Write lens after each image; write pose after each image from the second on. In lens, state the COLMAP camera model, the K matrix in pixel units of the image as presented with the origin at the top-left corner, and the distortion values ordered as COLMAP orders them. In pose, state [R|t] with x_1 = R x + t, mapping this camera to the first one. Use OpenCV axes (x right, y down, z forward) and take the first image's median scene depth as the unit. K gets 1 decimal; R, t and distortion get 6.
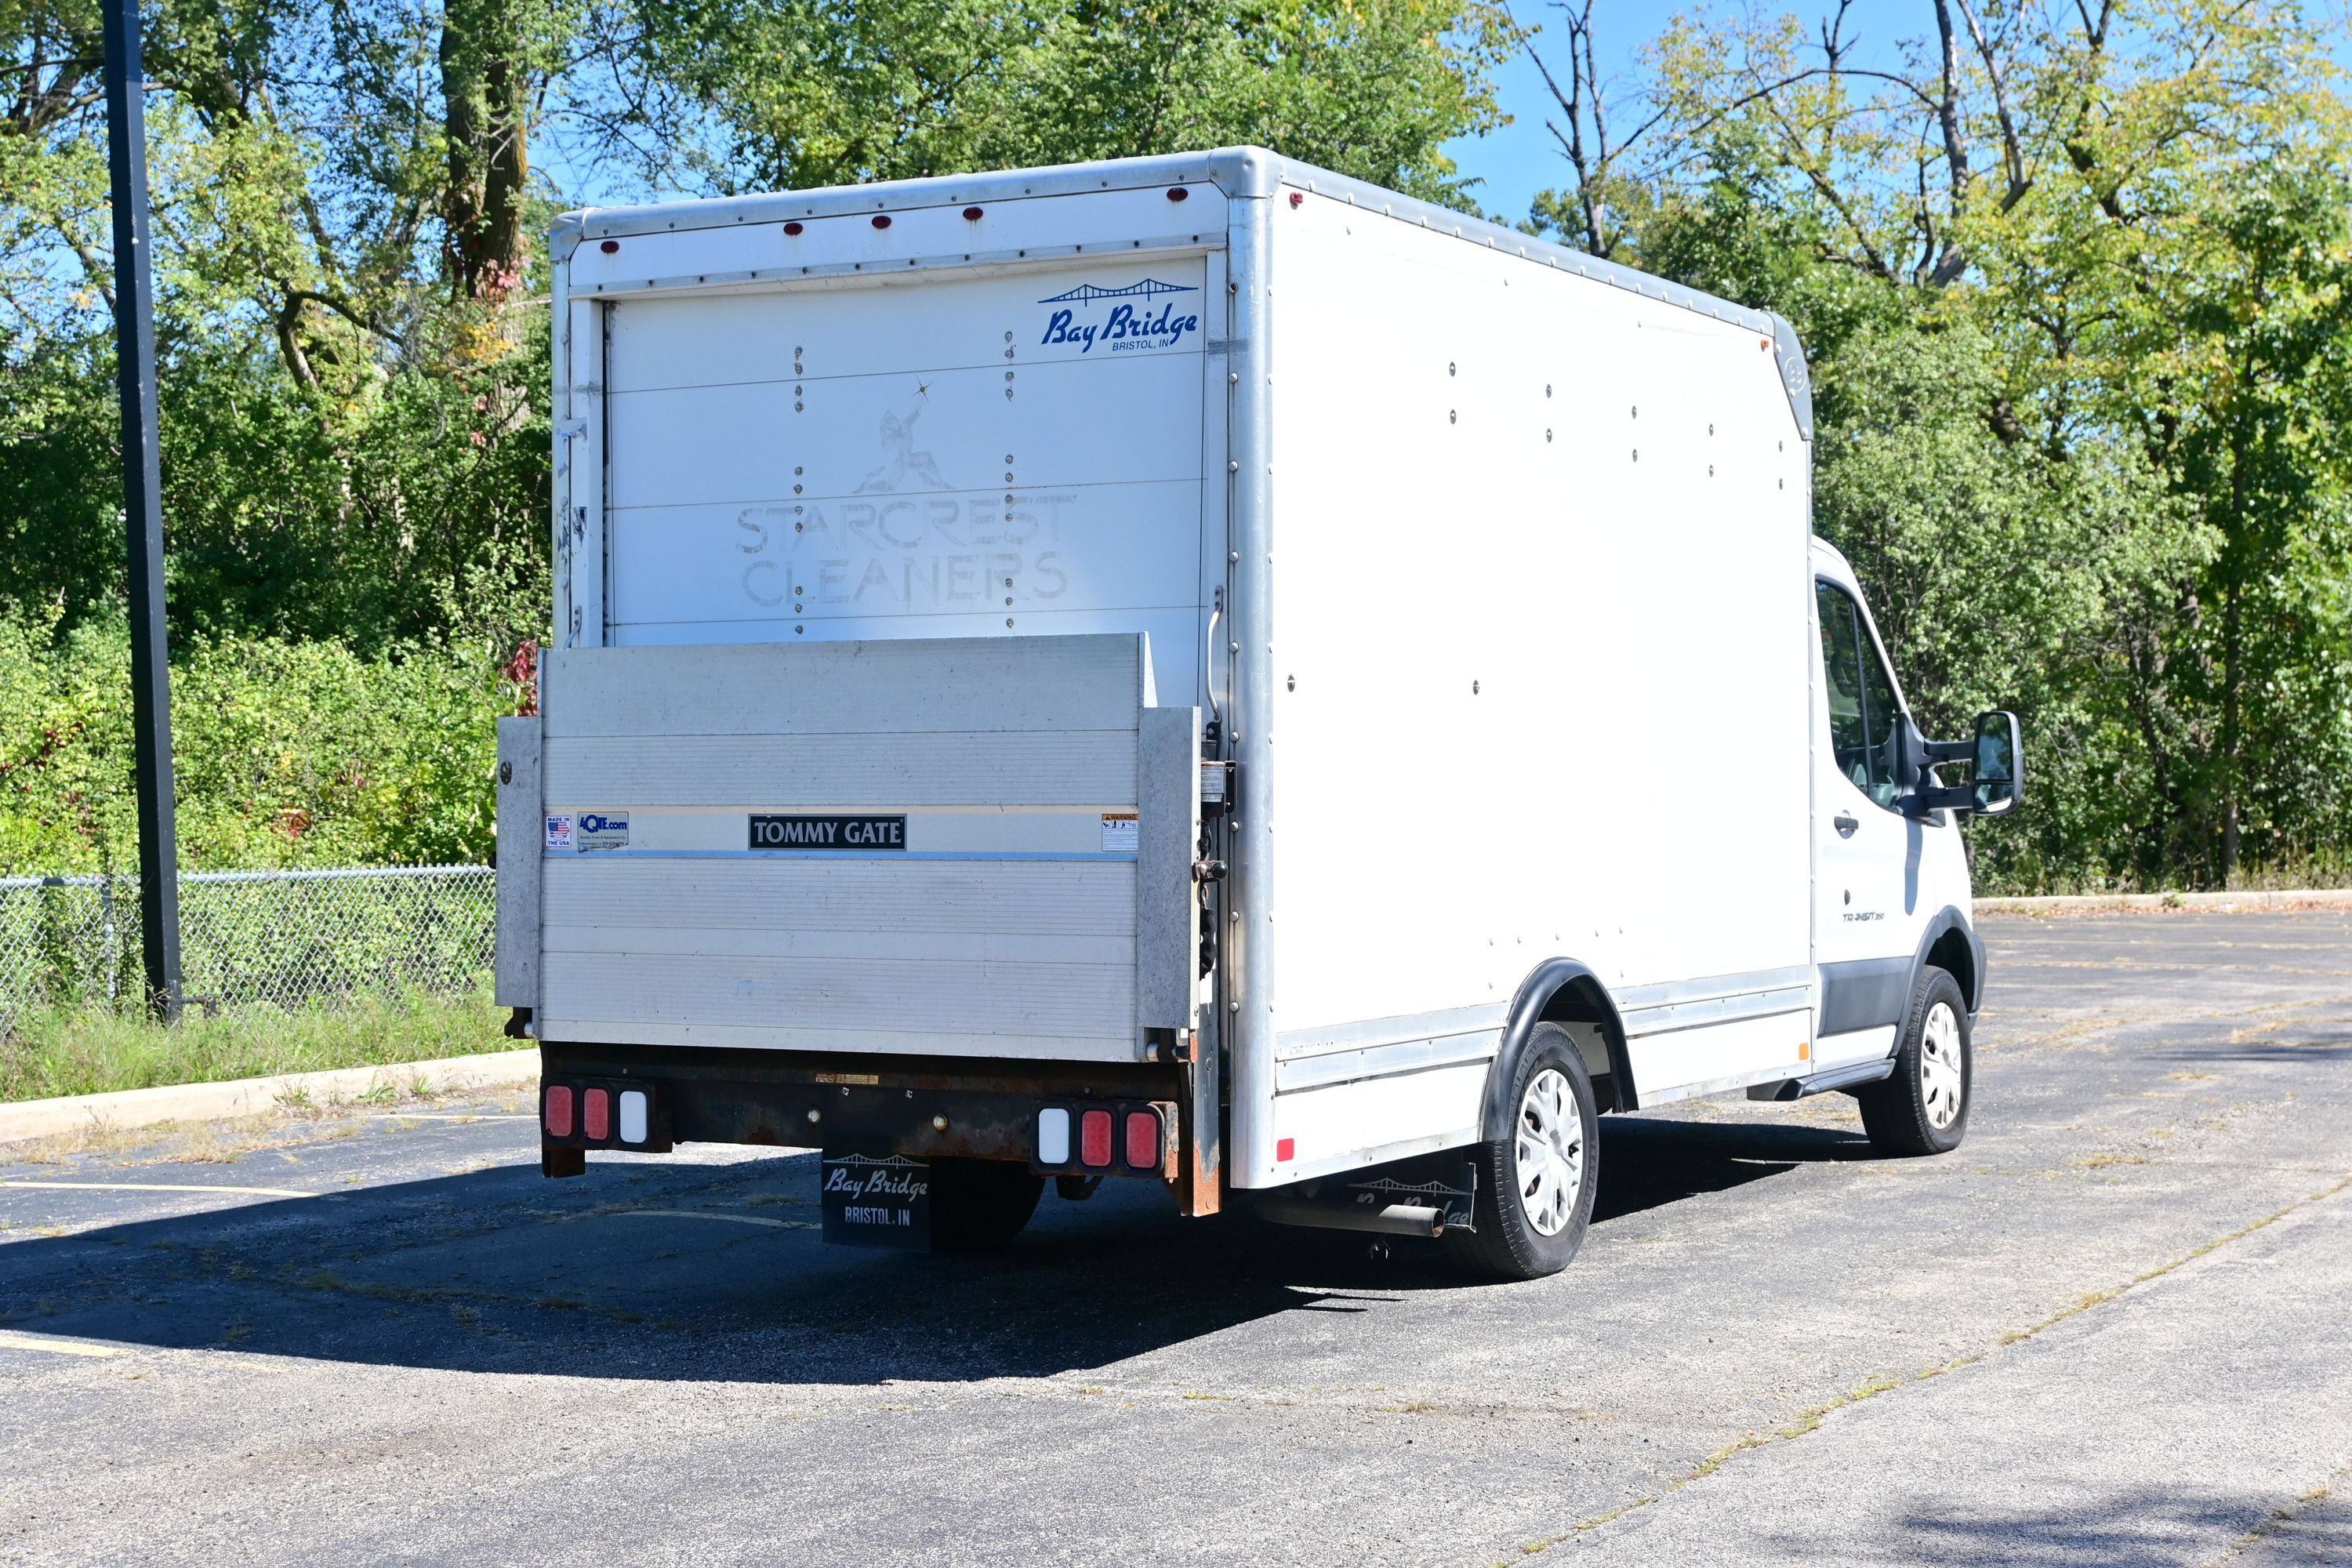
lens RADIAL K [[3709.4, 0, 1137.9], [0, 3709.4, 779.6], [0, 0, 1]] dist [0.027634, 0.000000]
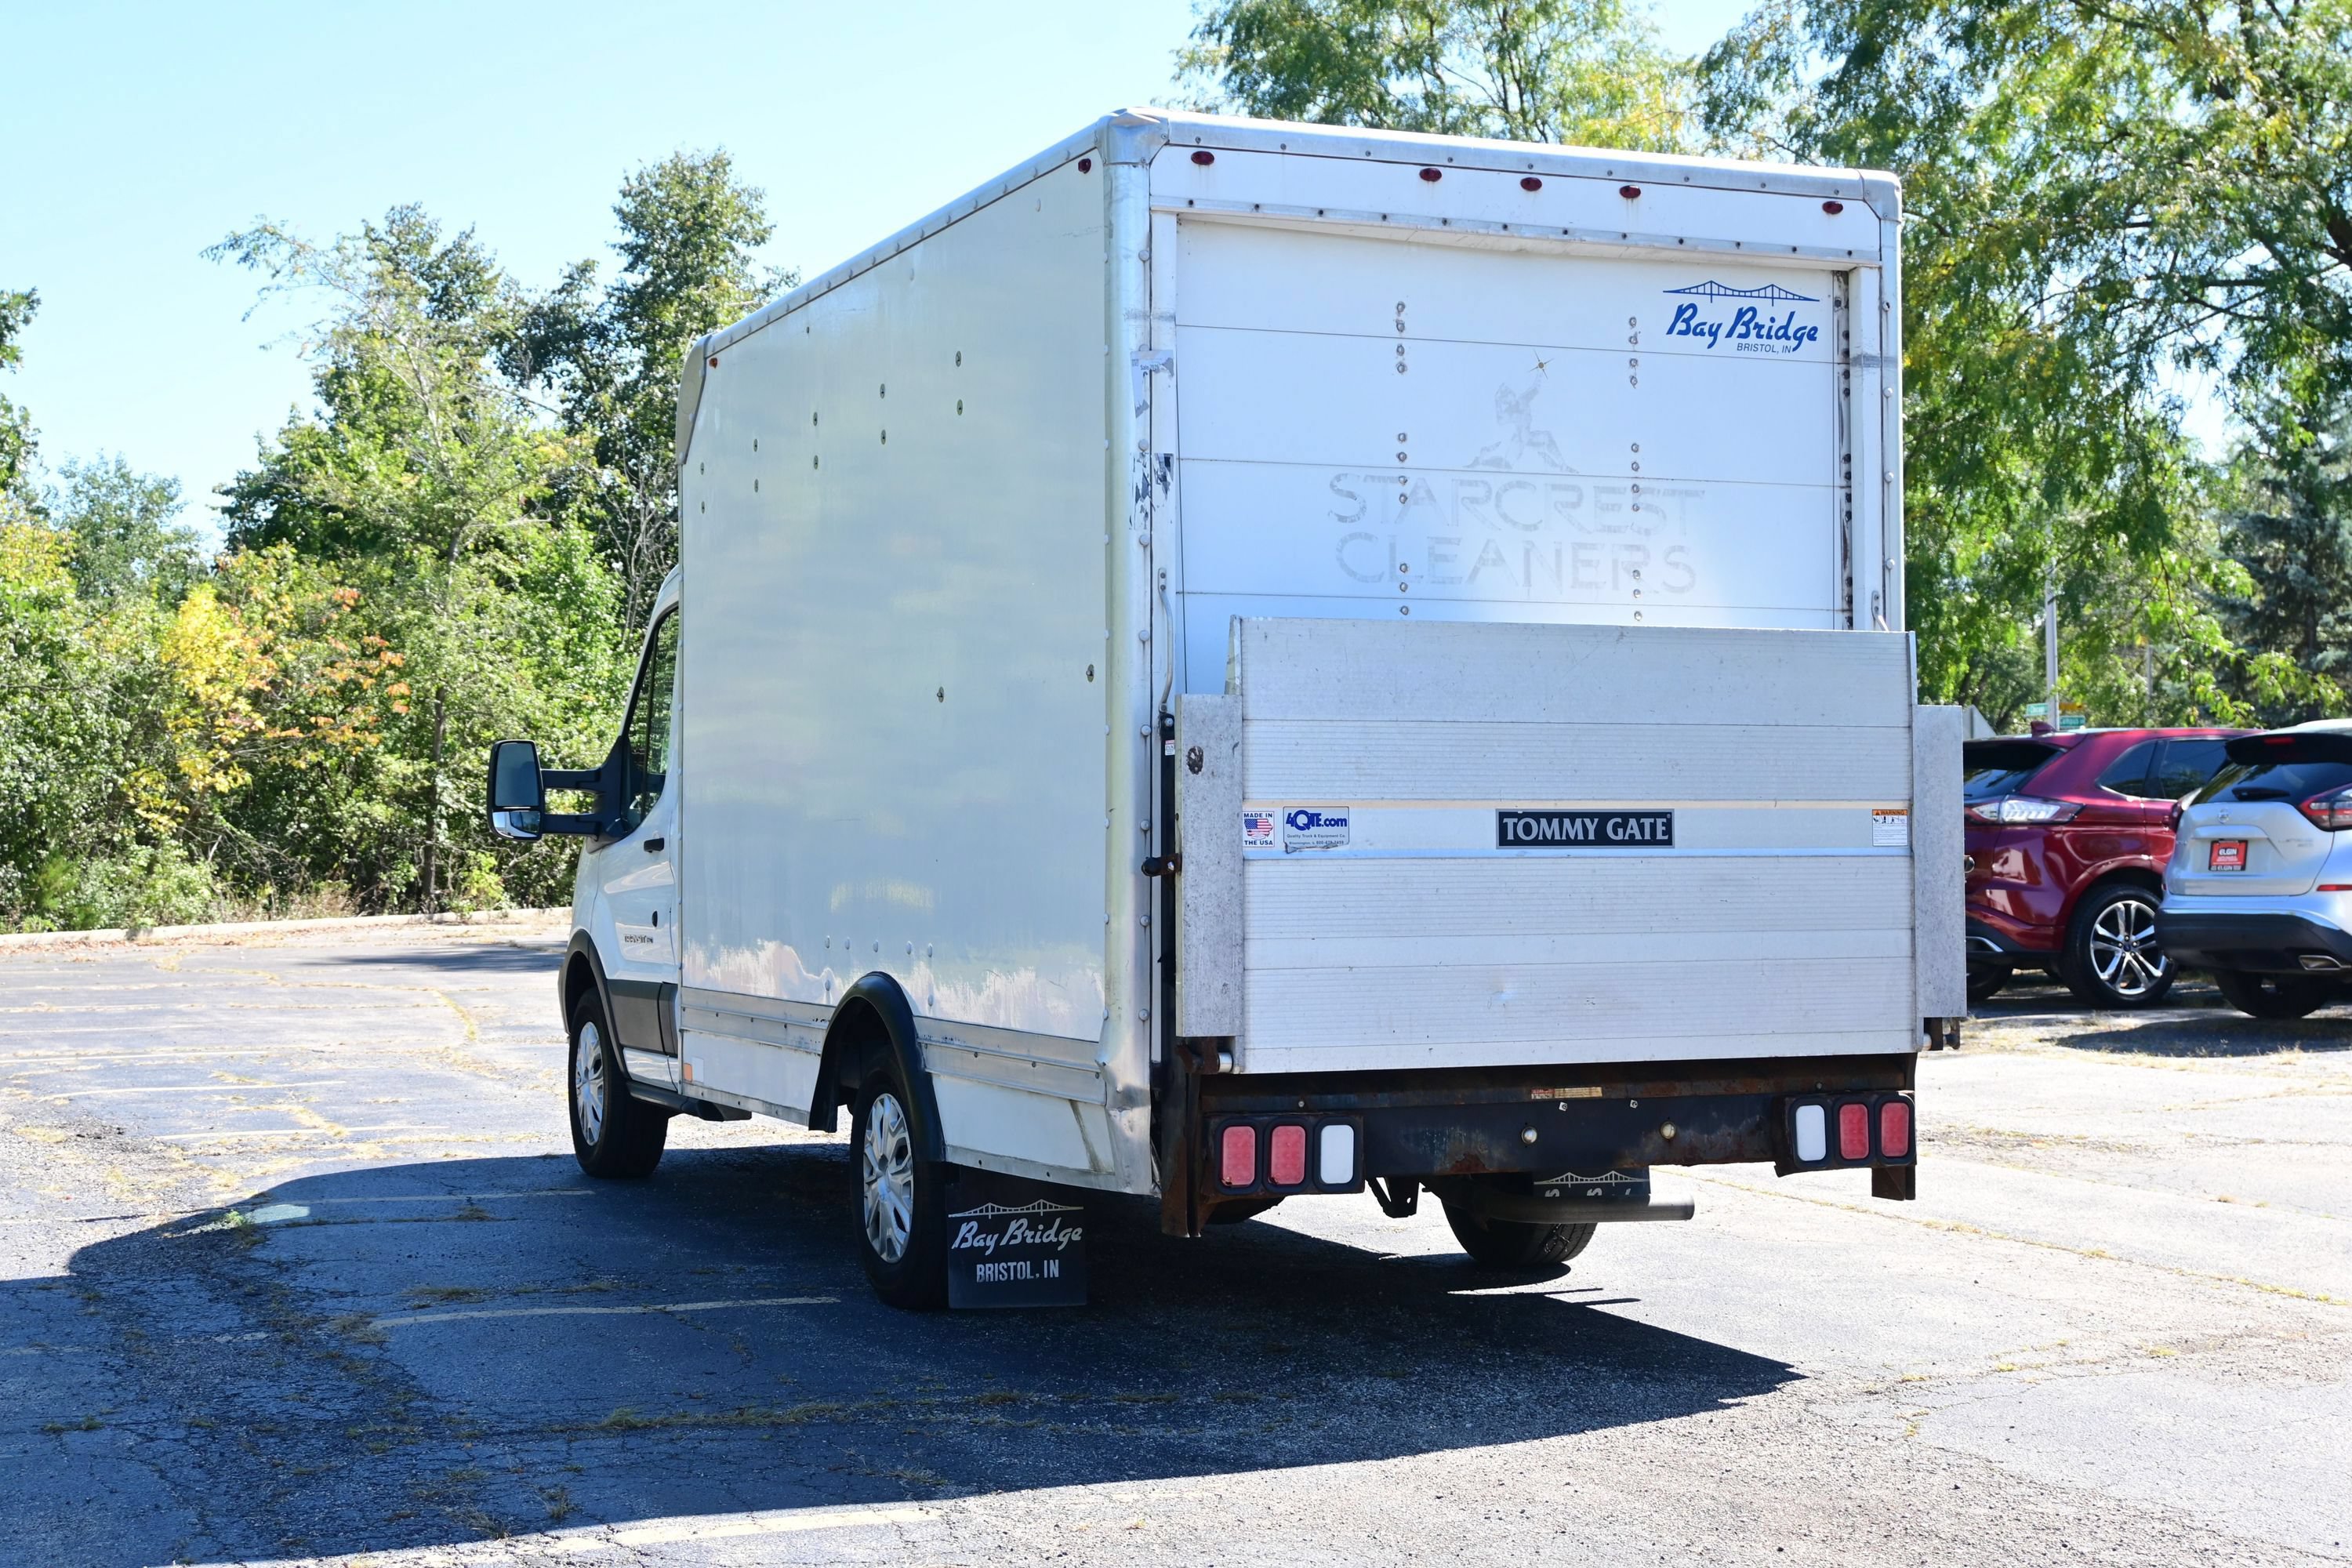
lens RADIAL K [[3428.3, 0, 1179.0], [0, 3428.3, 779.9], [0, 0, 1]] dist [0.007030, 0.000000]
pose [[0.619507, 0.016047, 0.784827, -0.800516], [-0.000314, 0.999796, -0.020195, 0.018773], [-0.784991, 0.012264, 0.619385, 0.527973]]
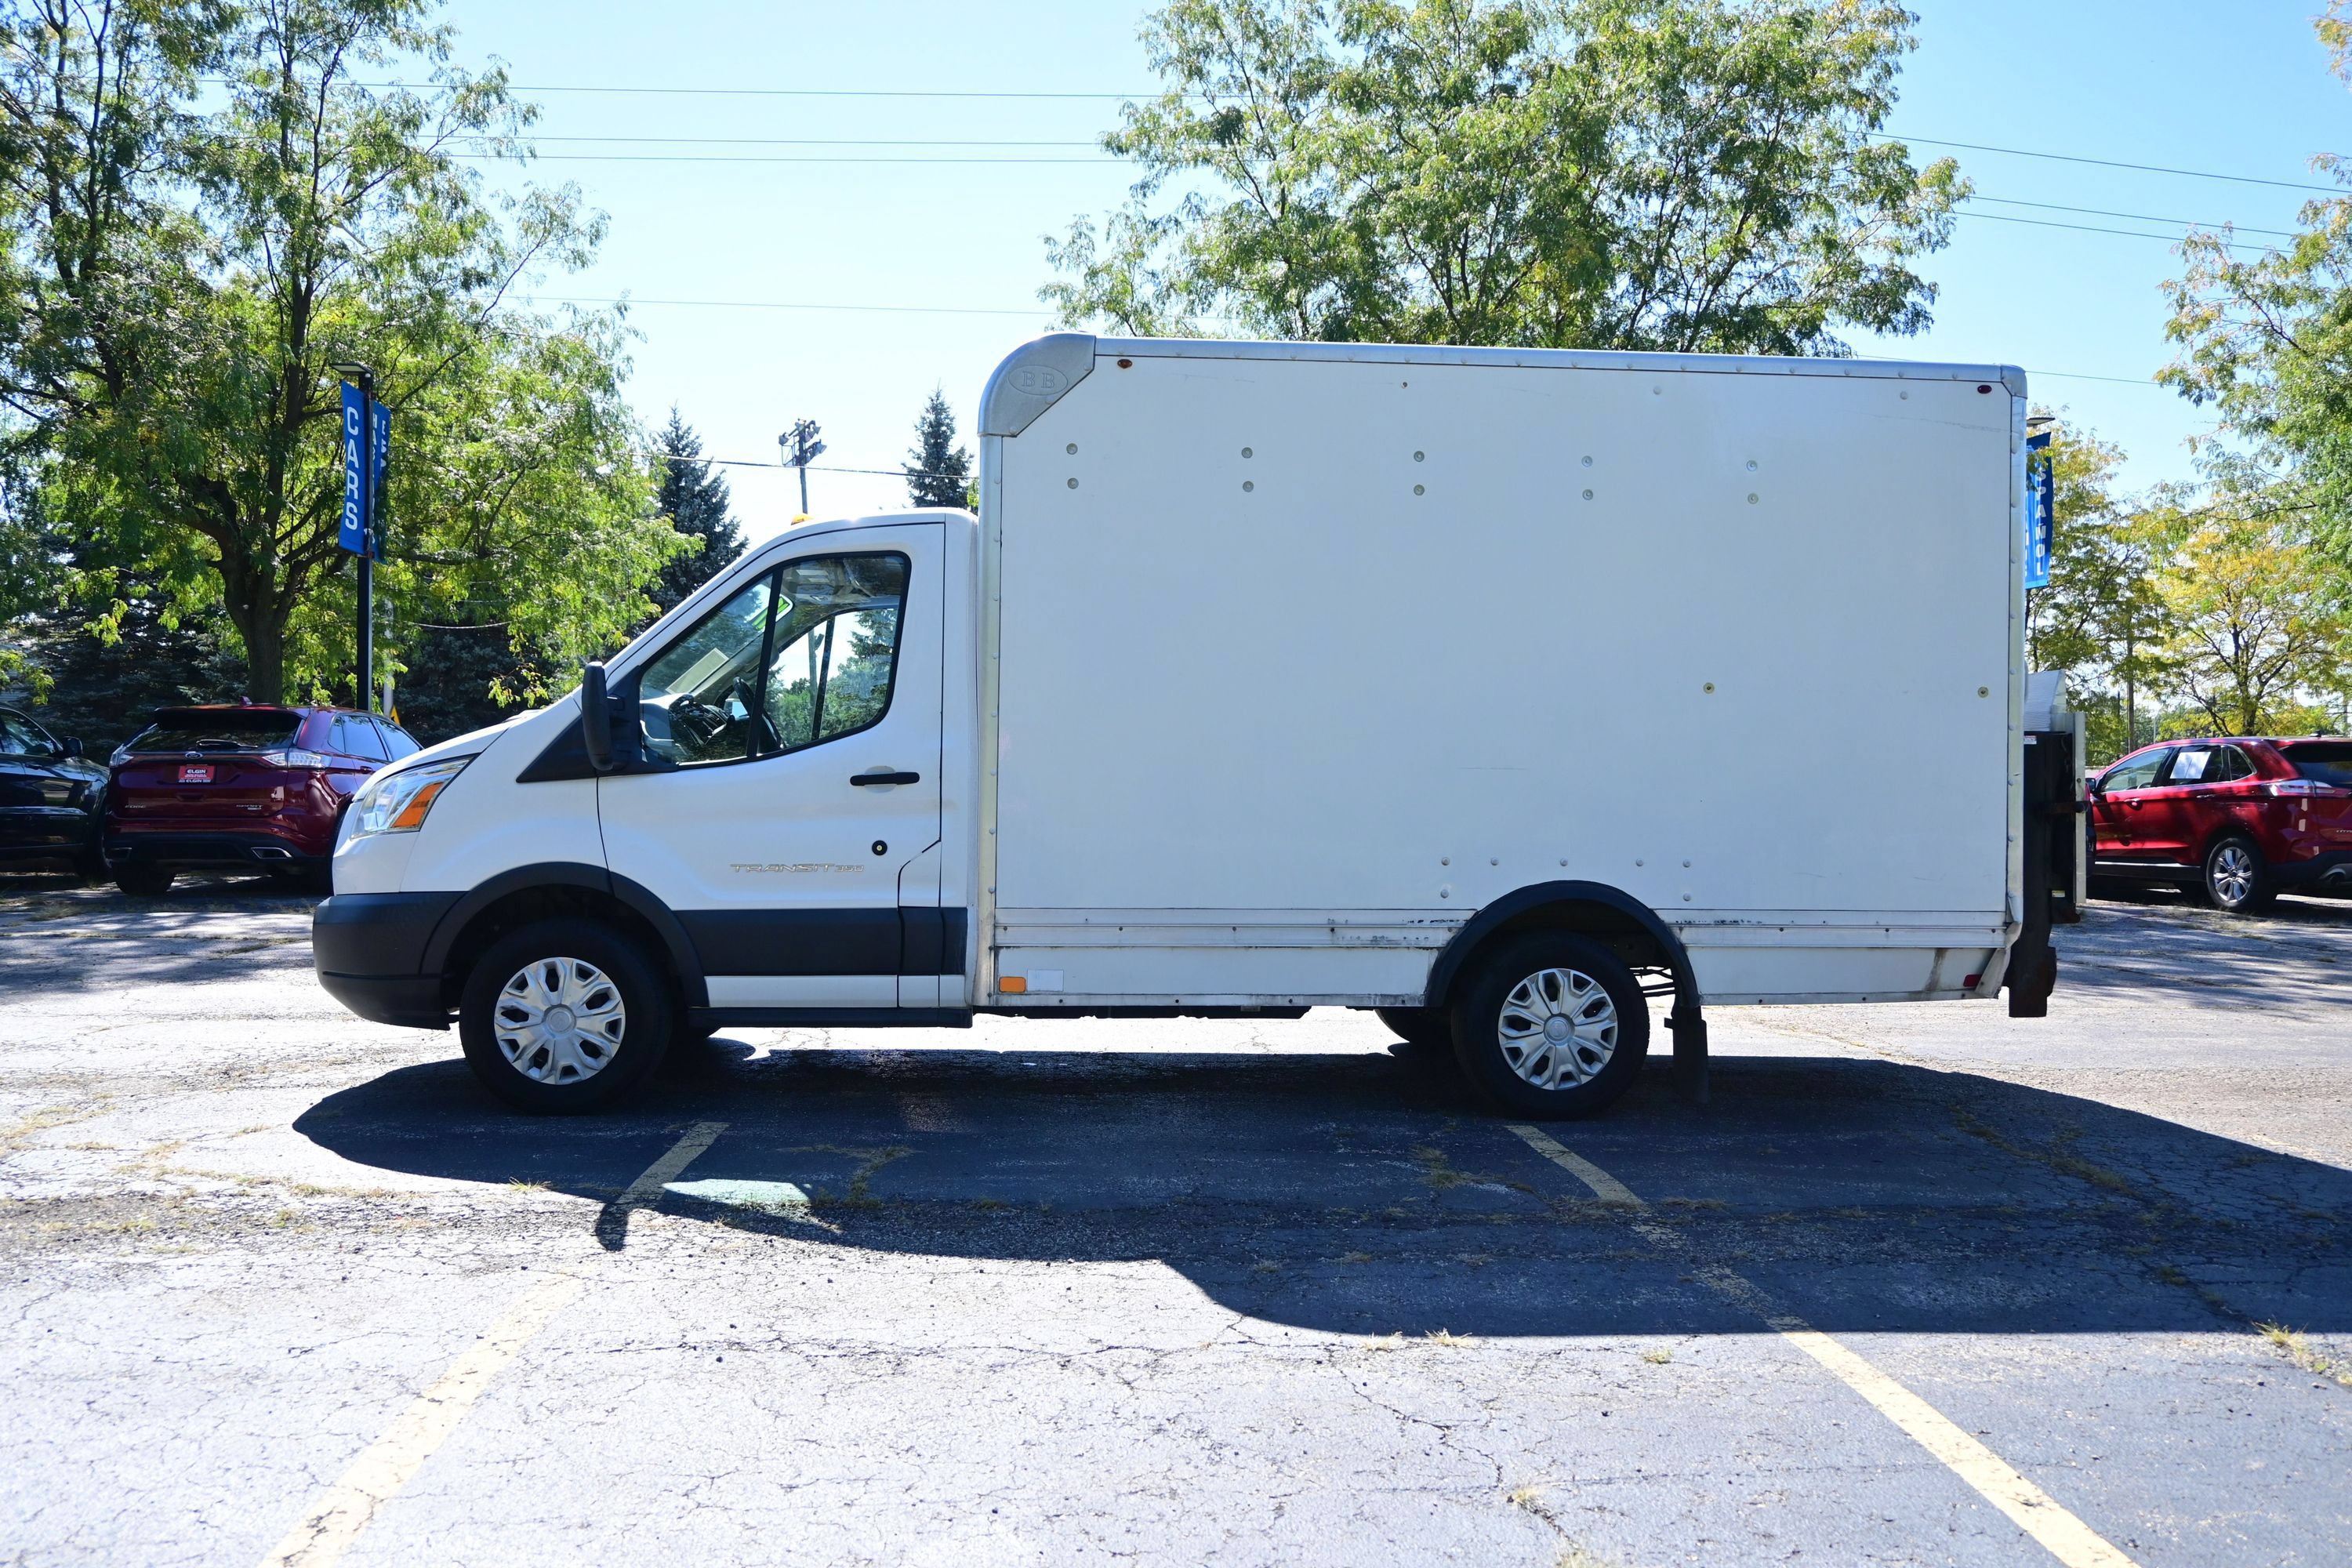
lens RADIAL K [[1696.3, 0, 1188.3], [0, 1696.3, 769.9], [0, 0, 1]] dist [-0.001985, 0.014348]
pose [[-0.558161, -0.006785, 0.829705, -0.551323], [-0.013497, 0.999909, -0.000903, 0.012735], [-0.829623, -0.011703, -0.558202, 1.721590]]
